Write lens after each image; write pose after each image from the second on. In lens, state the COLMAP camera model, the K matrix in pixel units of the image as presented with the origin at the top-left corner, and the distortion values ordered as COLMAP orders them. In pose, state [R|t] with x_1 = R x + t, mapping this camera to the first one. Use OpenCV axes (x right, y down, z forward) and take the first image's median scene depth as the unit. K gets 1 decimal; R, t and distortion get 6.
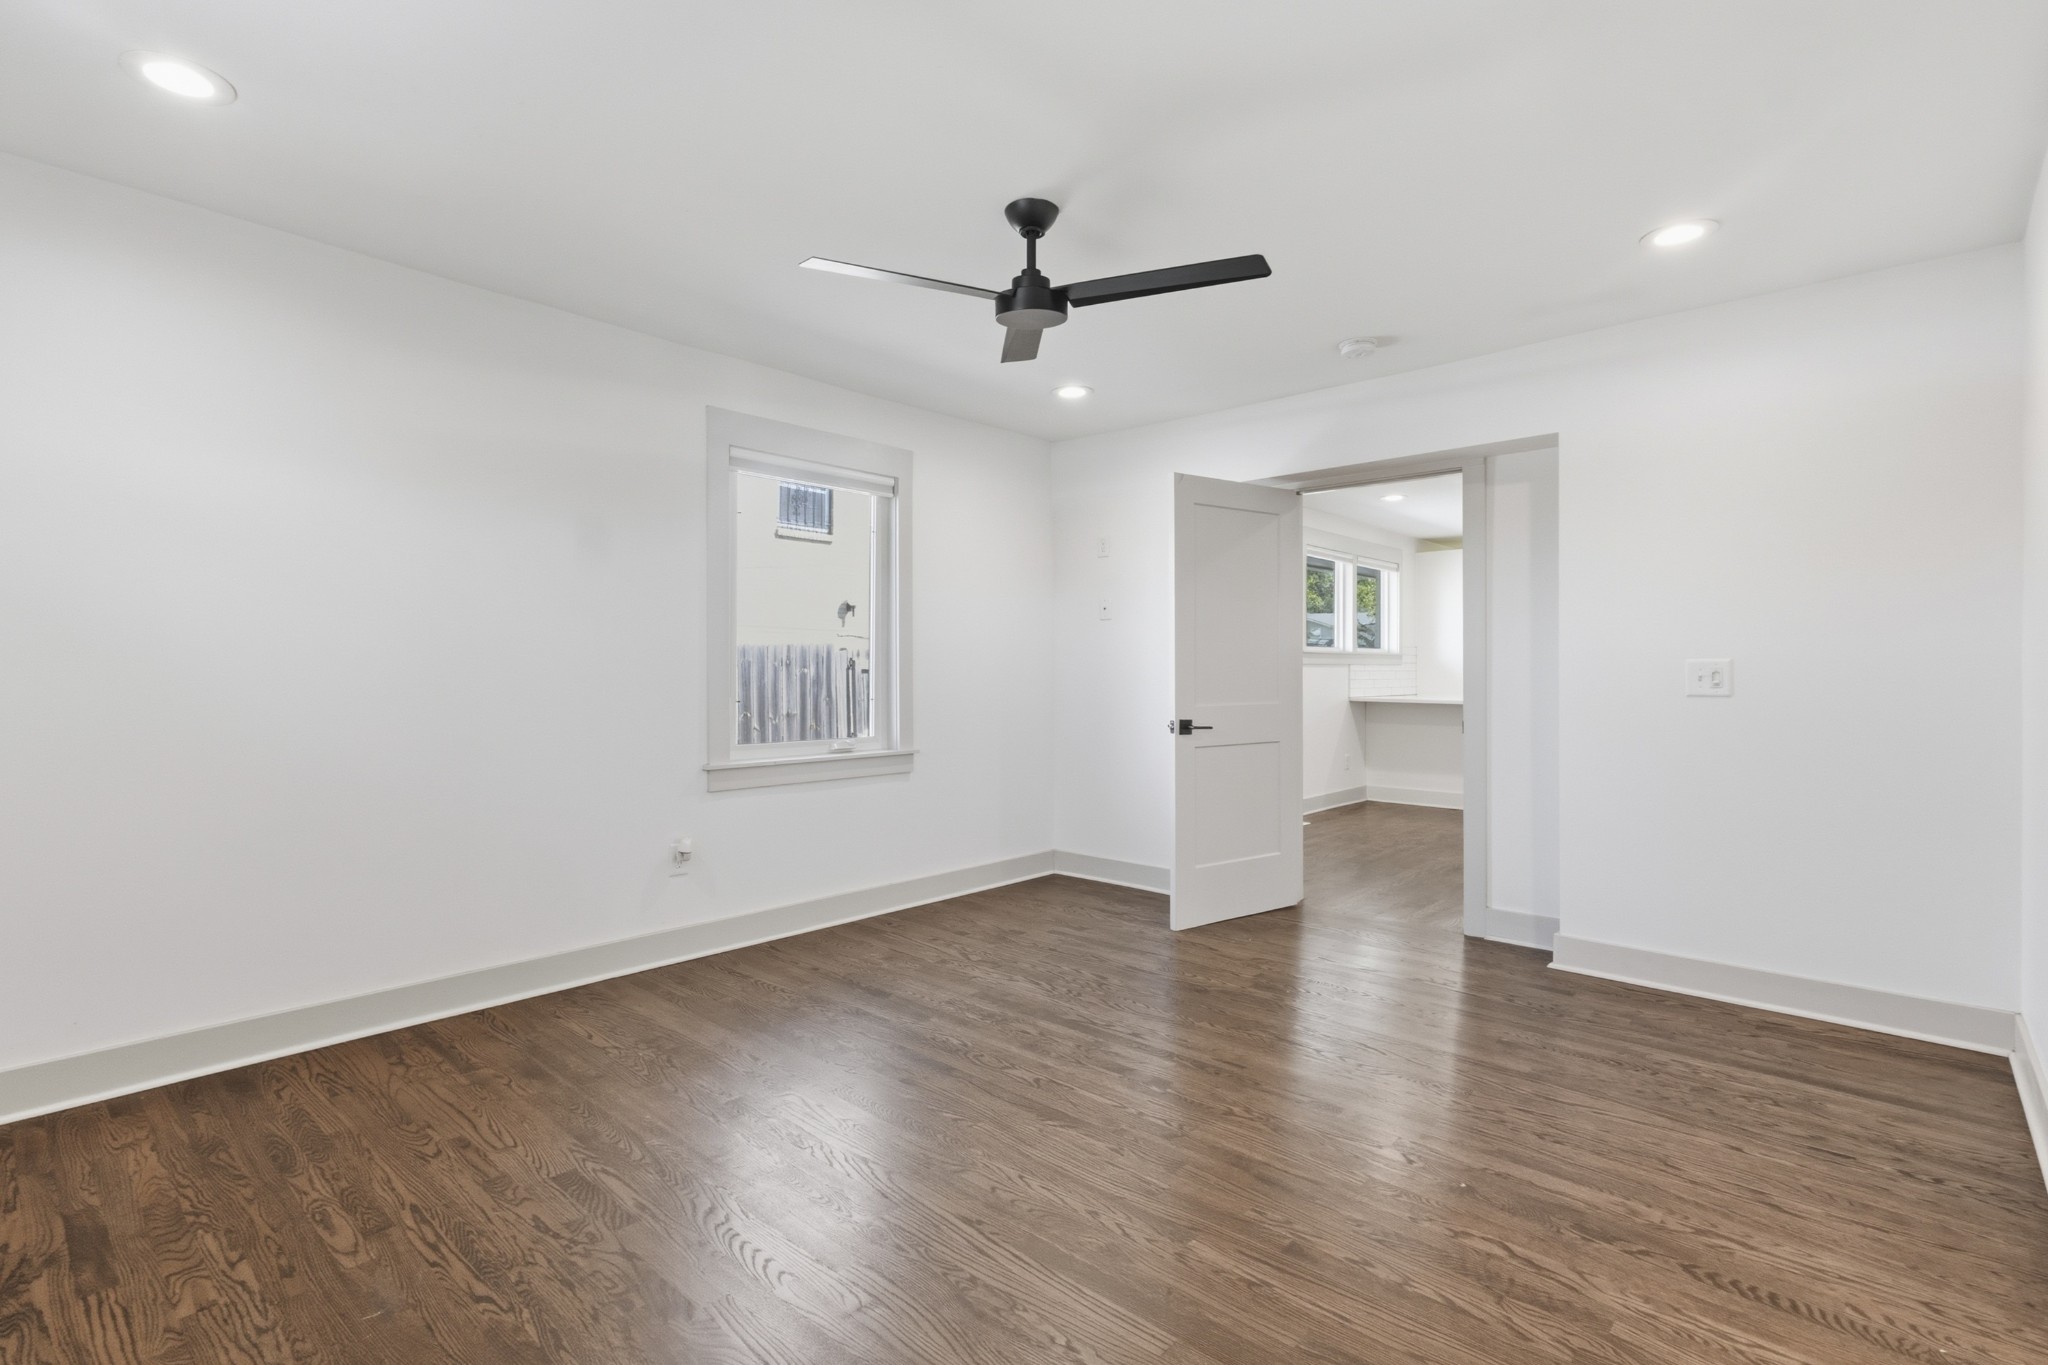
lens RADIAL K [[952.2, 0, 1022.2], [0, 952.2, 675.1], [0, 0, 1]] dist [-0.001027, -0.000478]
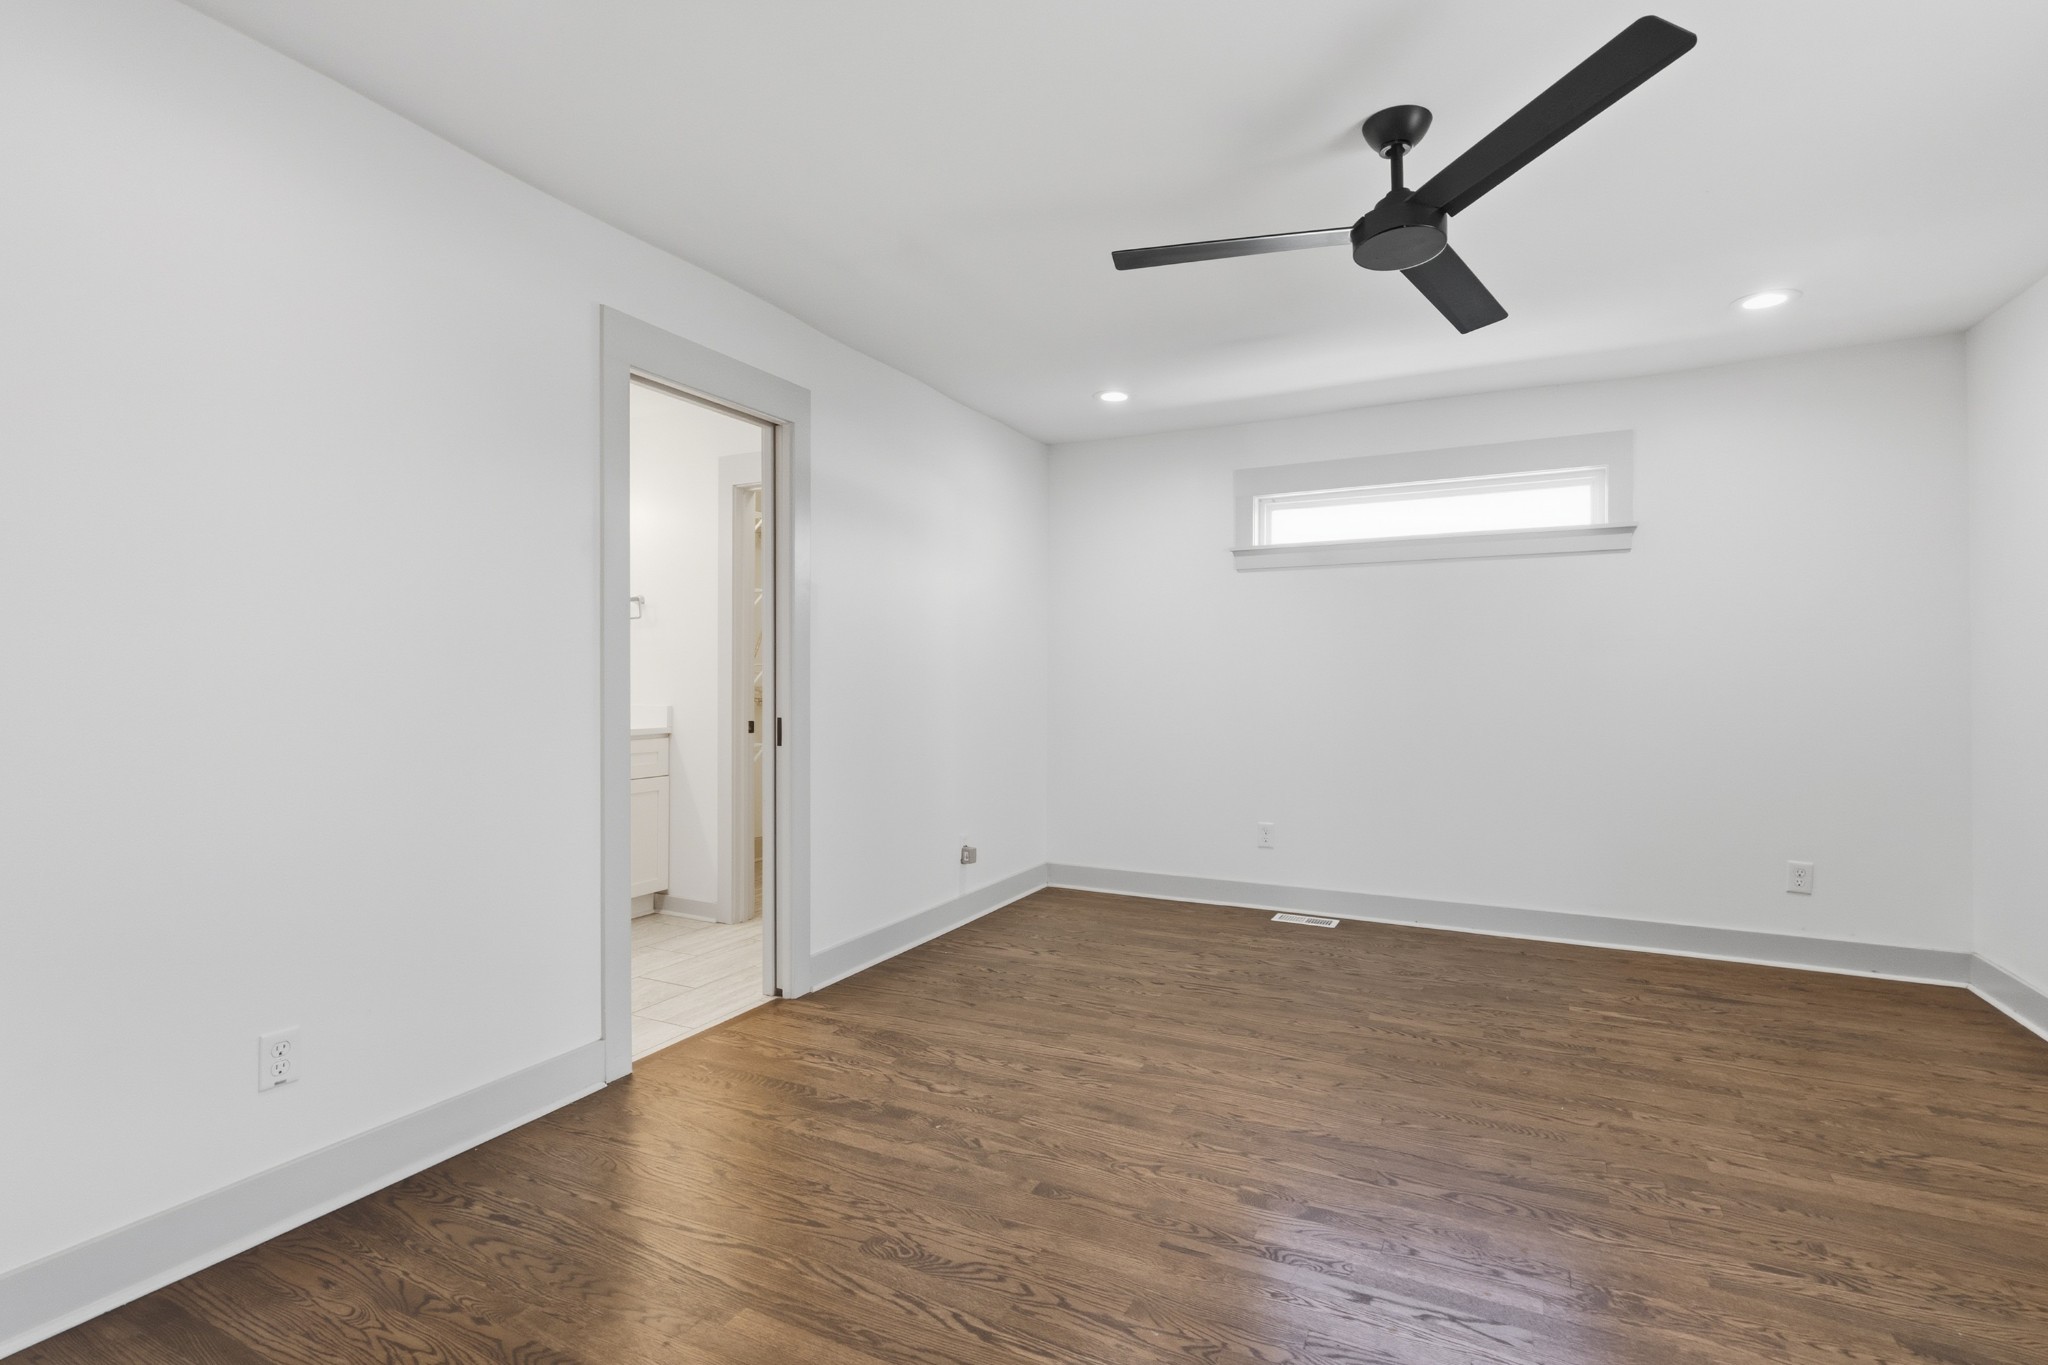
lens RADIAL K [[952.2, 0, 1024.2], [0, 952.2, 679.7], [0, 0, 1]] dist [-0.001027, -0.000478]
pose [[-0.963530, -0.001533, -0.267597, 0.631961], [-0.003129, 0.999980, 0.005537, -0.006033], [0.267583, 0.006173, -0.963515, 2.002329]]
